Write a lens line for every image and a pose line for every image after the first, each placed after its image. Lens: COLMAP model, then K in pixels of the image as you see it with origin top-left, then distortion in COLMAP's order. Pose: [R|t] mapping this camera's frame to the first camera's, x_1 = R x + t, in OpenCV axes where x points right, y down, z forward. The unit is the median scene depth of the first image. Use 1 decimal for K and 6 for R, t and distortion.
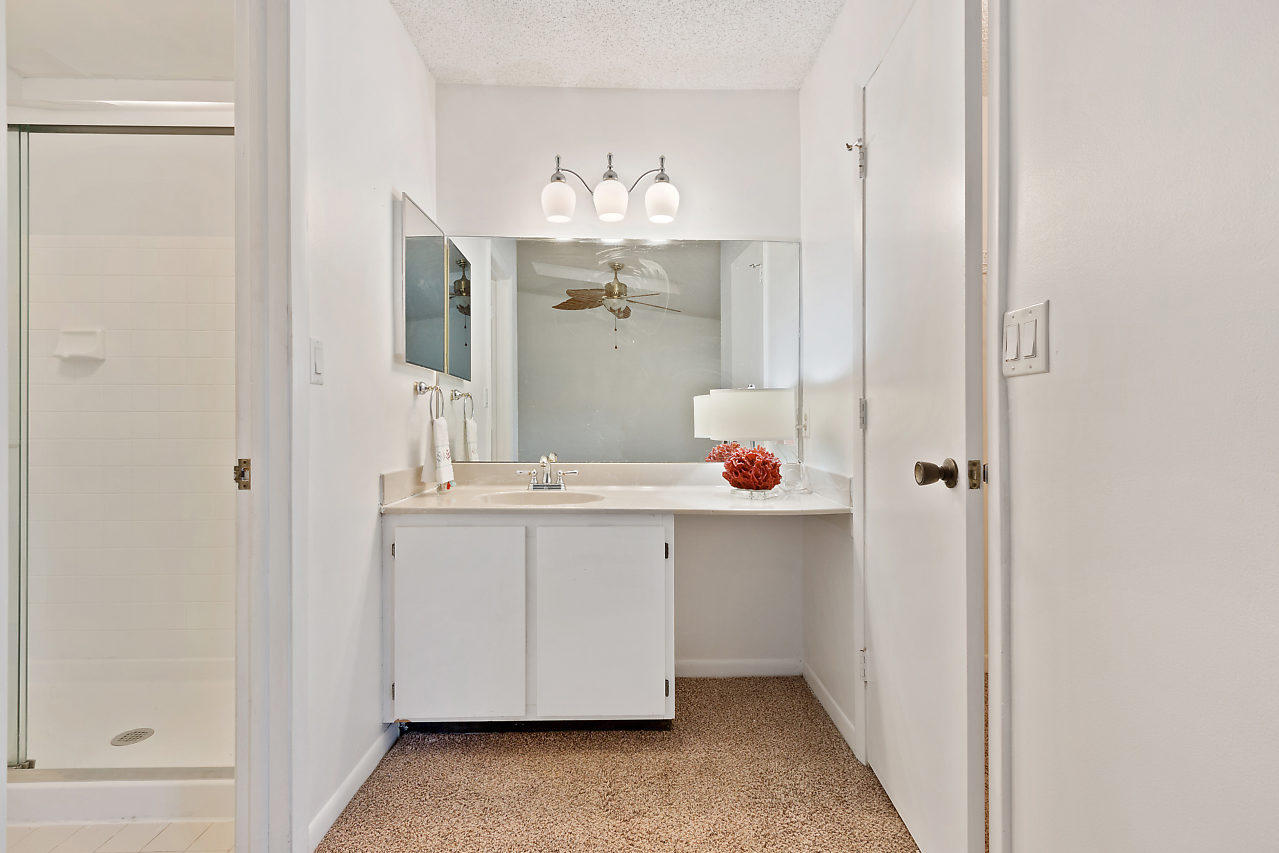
lens RADIAL K [[591.8, 0, 637.1], [0, 591.8, 424.0], [0, 0, 1]] dist [0.002573, 0.000197]
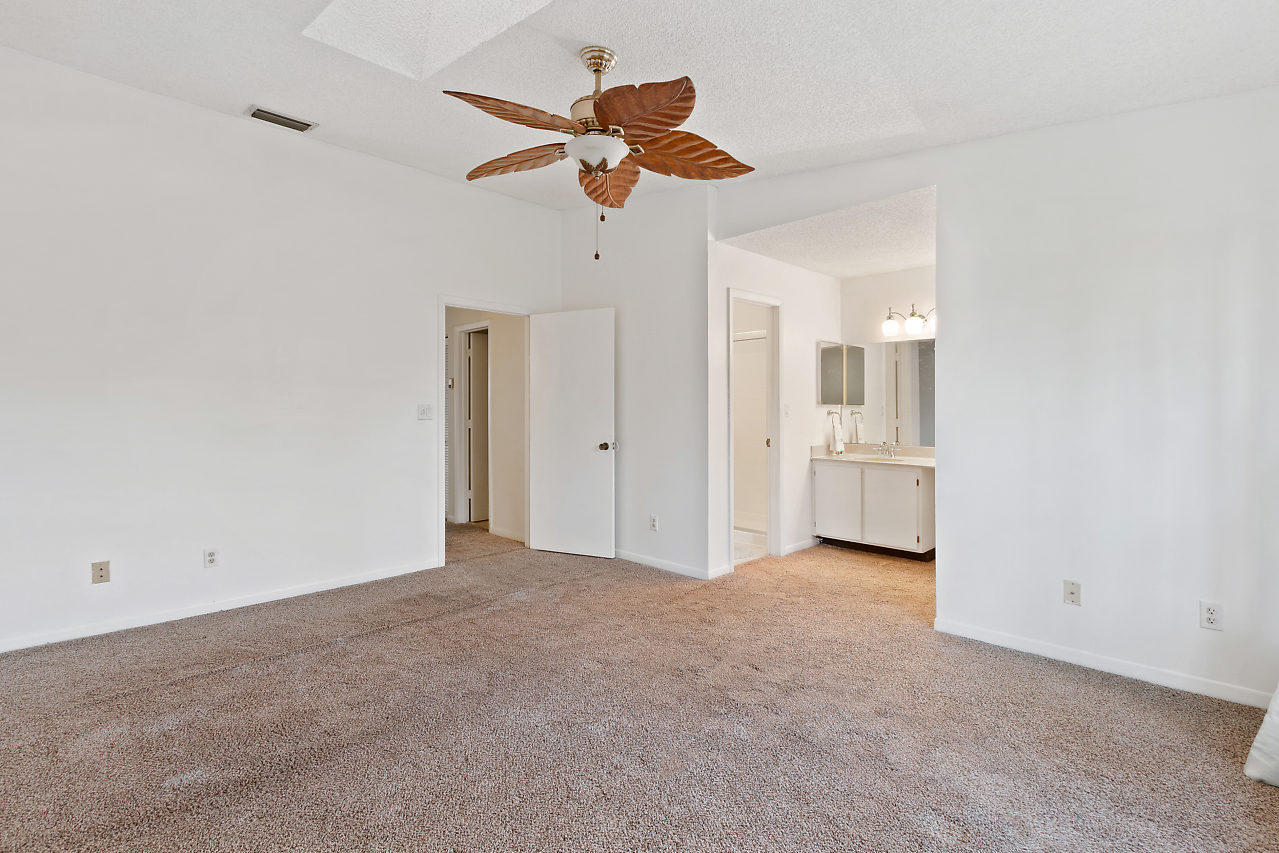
lens RADIAL K [[591.8, 0, 637.1], [0, 591.8, 424.0], [0, 0, 1]] dist [0.002573, 0.000197]
pose [[0.678671, 0.015700, -0.734275, 1.020439], [0.002325, 0.999721, 0.023525, -0.081898], [0.734439, -0.017673, 0.678445, -1.439136]]
